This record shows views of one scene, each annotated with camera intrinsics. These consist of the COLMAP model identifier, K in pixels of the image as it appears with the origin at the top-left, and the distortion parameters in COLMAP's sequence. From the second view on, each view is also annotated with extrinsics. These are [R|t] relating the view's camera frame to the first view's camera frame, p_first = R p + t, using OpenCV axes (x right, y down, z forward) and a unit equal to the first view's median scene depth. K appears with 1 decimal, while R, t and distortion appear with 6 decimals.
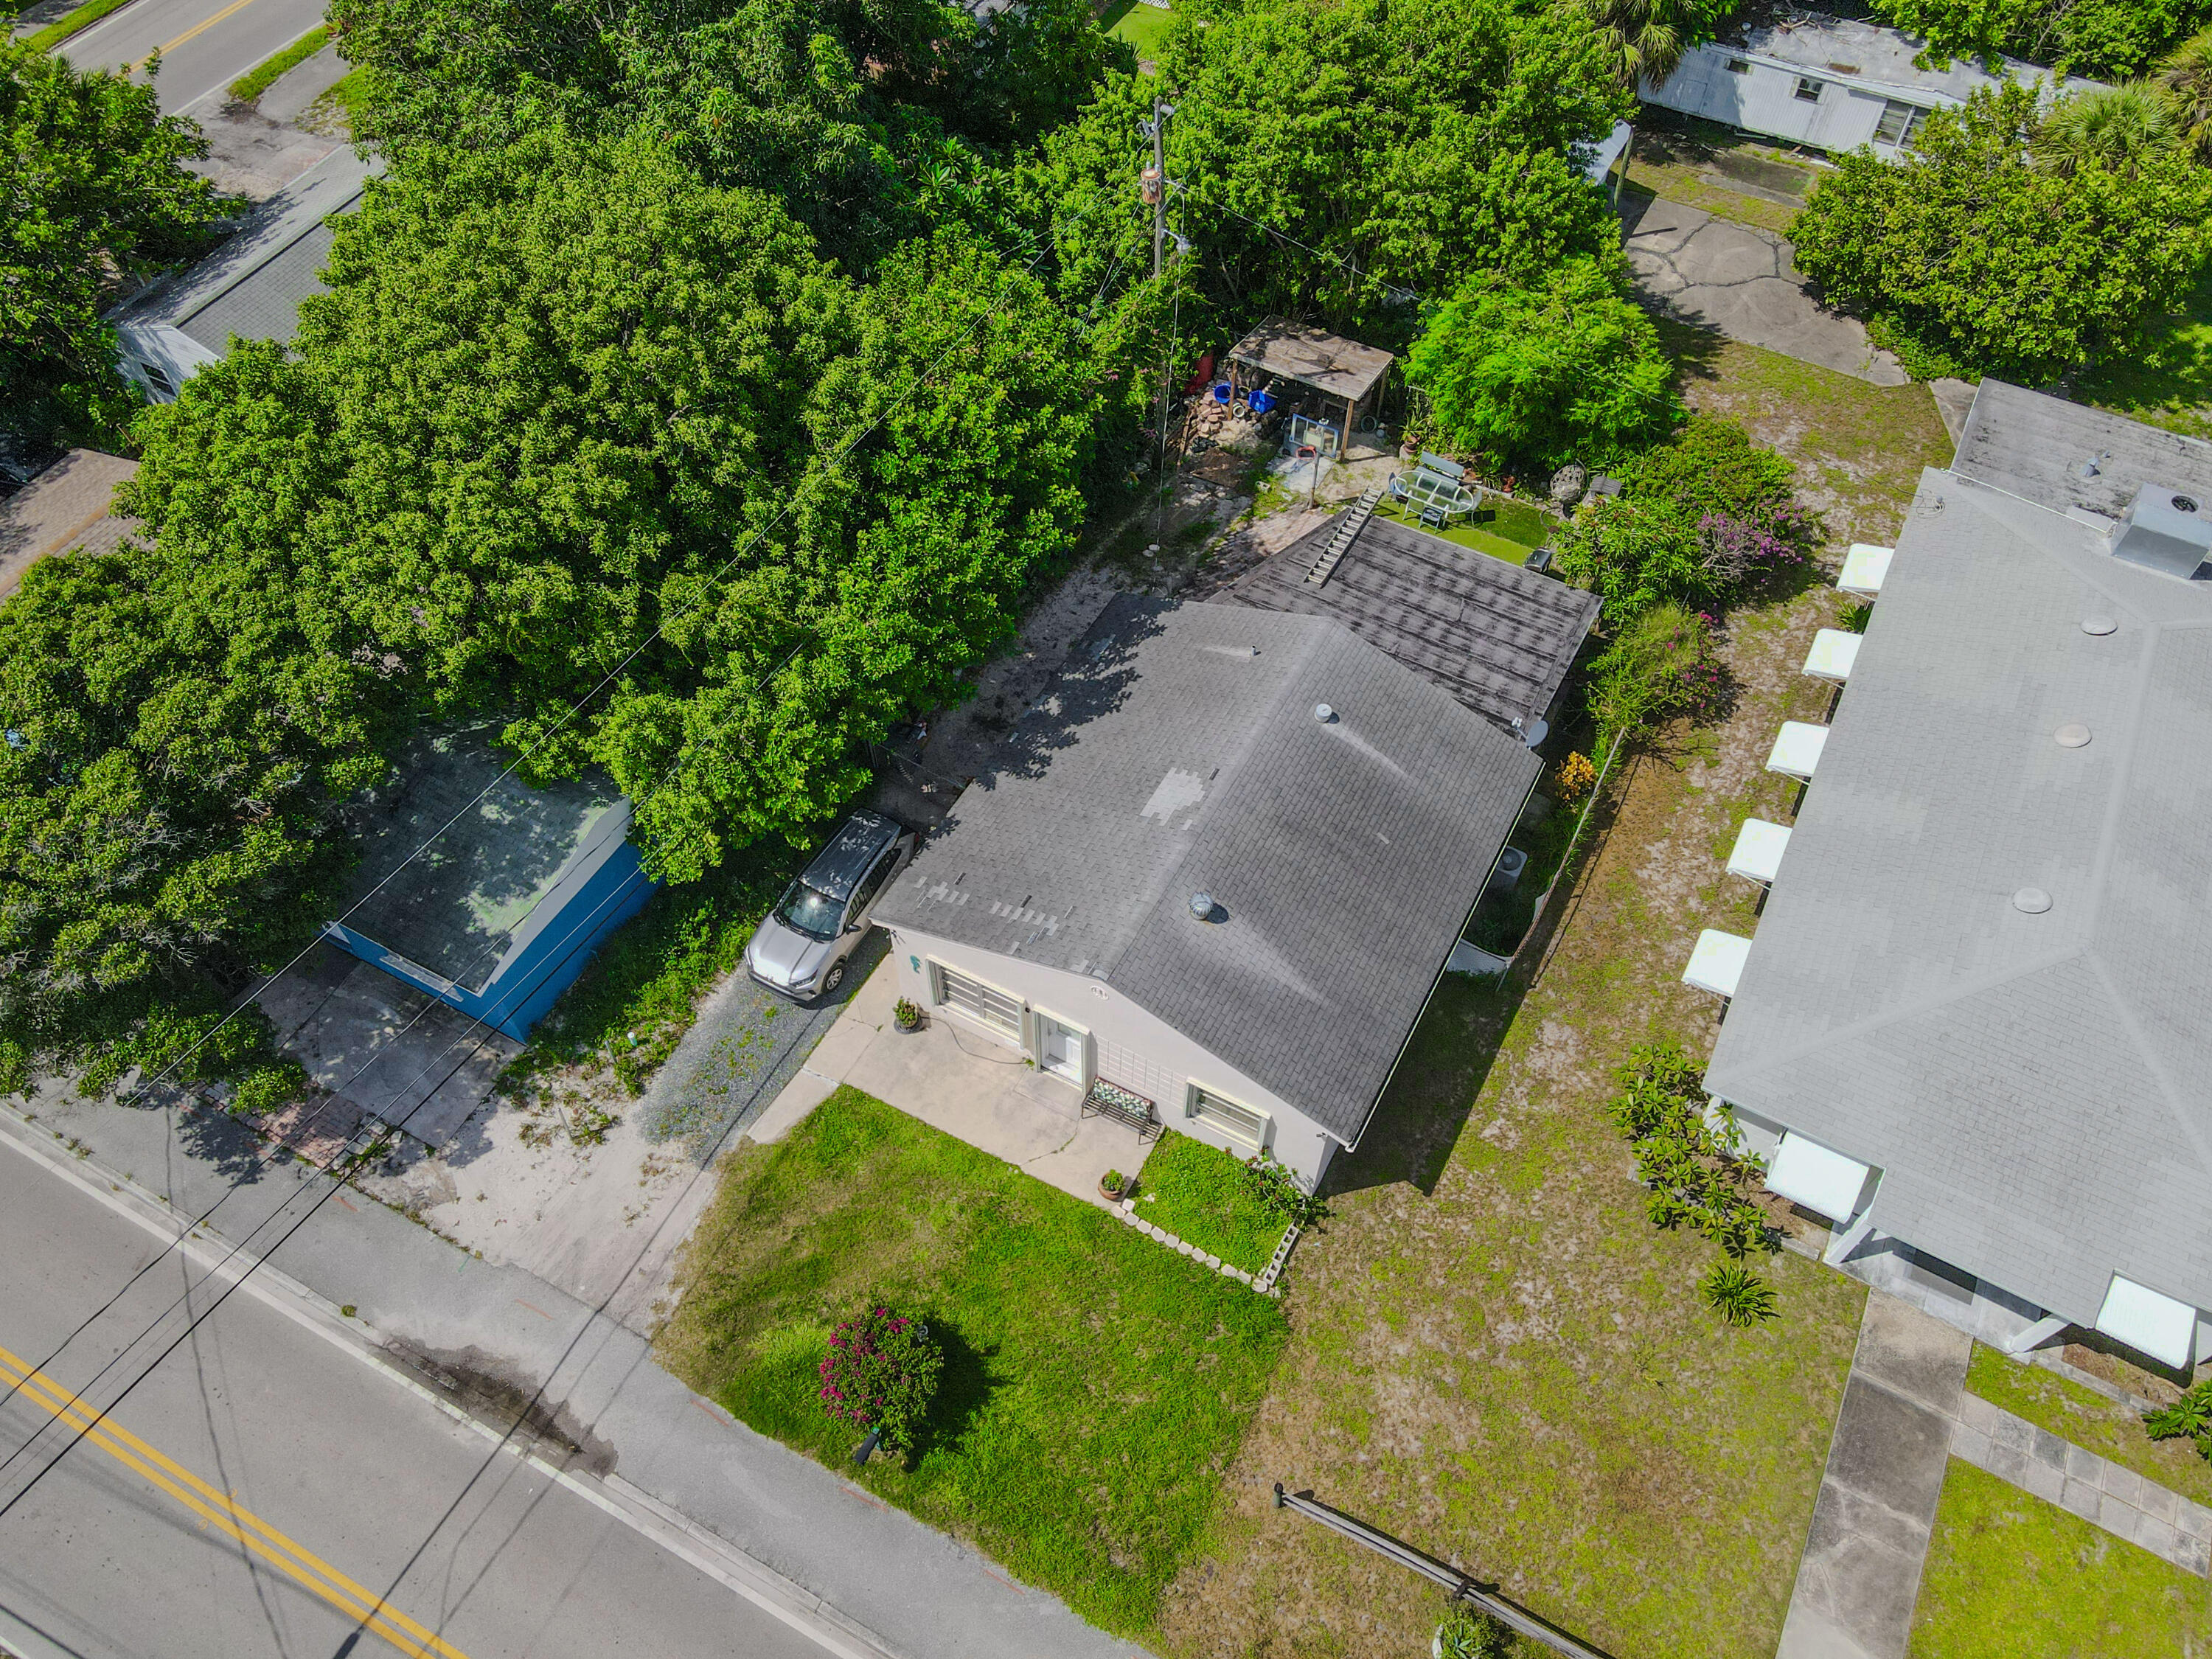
lens RADIAL K [[1657.9, 0, 1110.3], [0, 1657.9, 829.6], [0, 0, 1]] dist [0.011607, 0.006933]
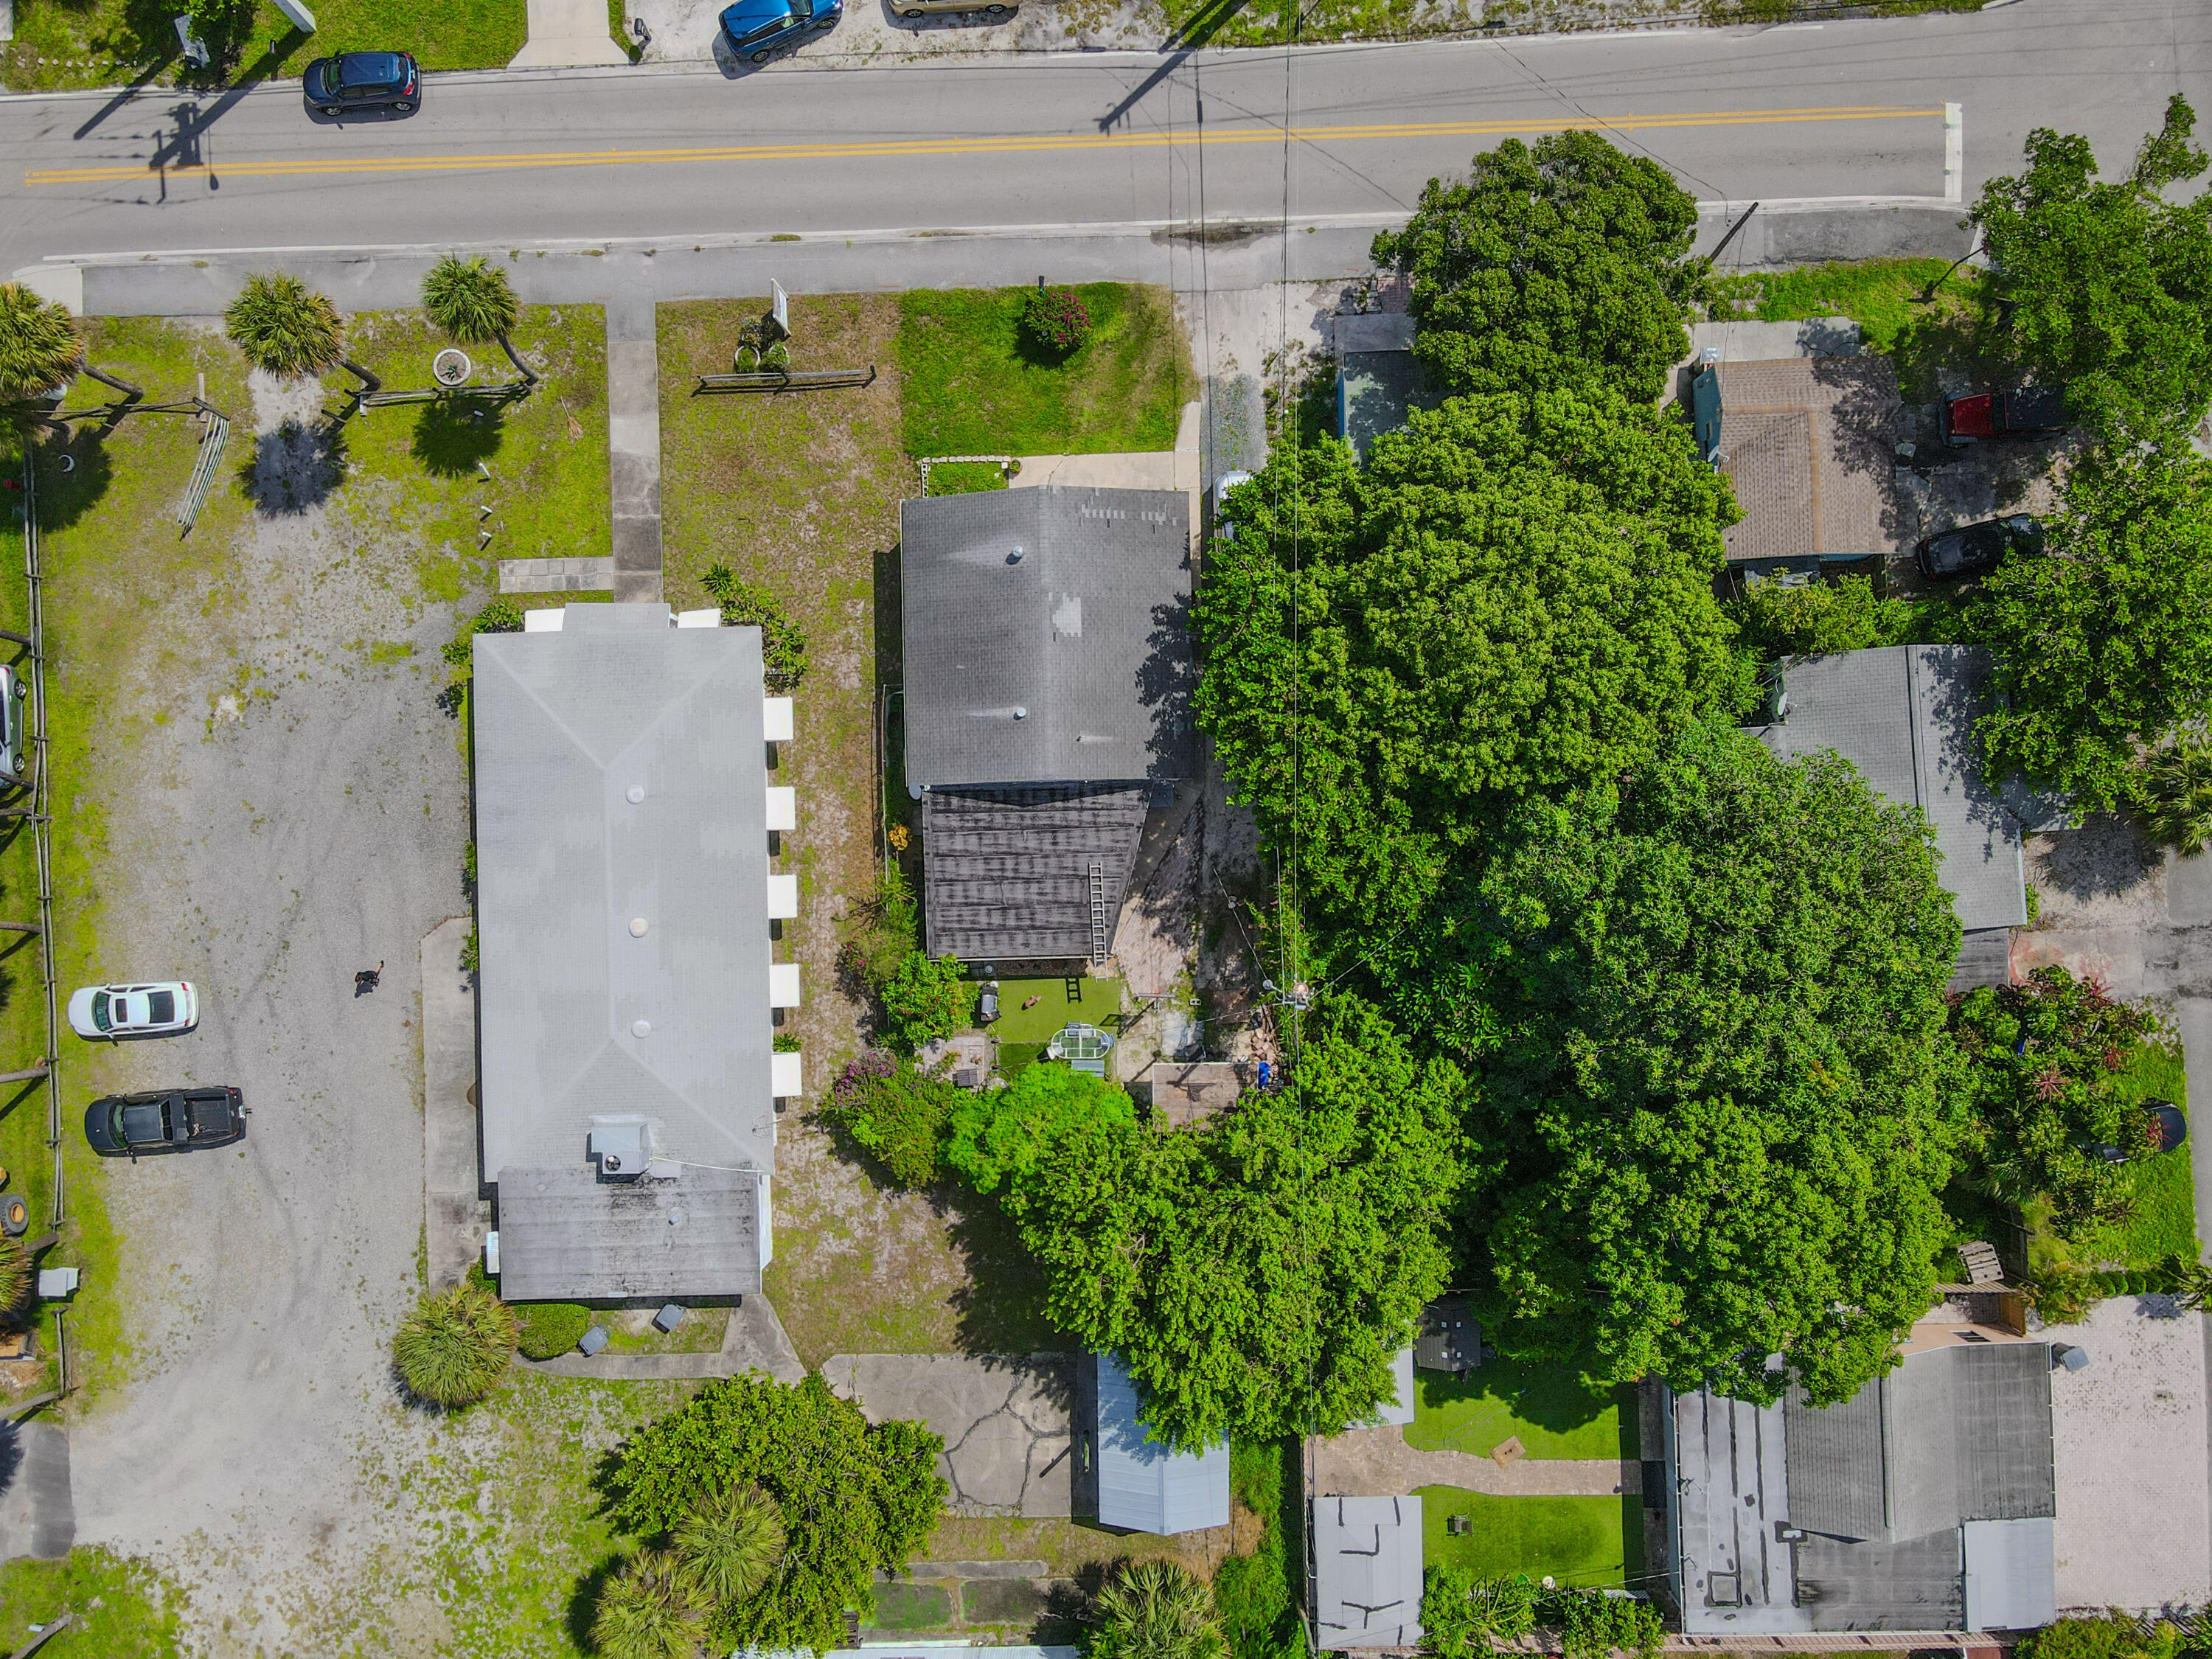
lens RADIAL K [[1657.9, 0, 1105.2], [0, 1657.9, 825.7], [0, 0, 1]] dist [0.011607, 0.006933]
pose [[-0.867844, 0.496810, -0.005220, 0.127151], [-0.388570, -0.672144, 0.630266, -1.315320], [0.309614, 0.549001, 0.776361, -0.242043]]
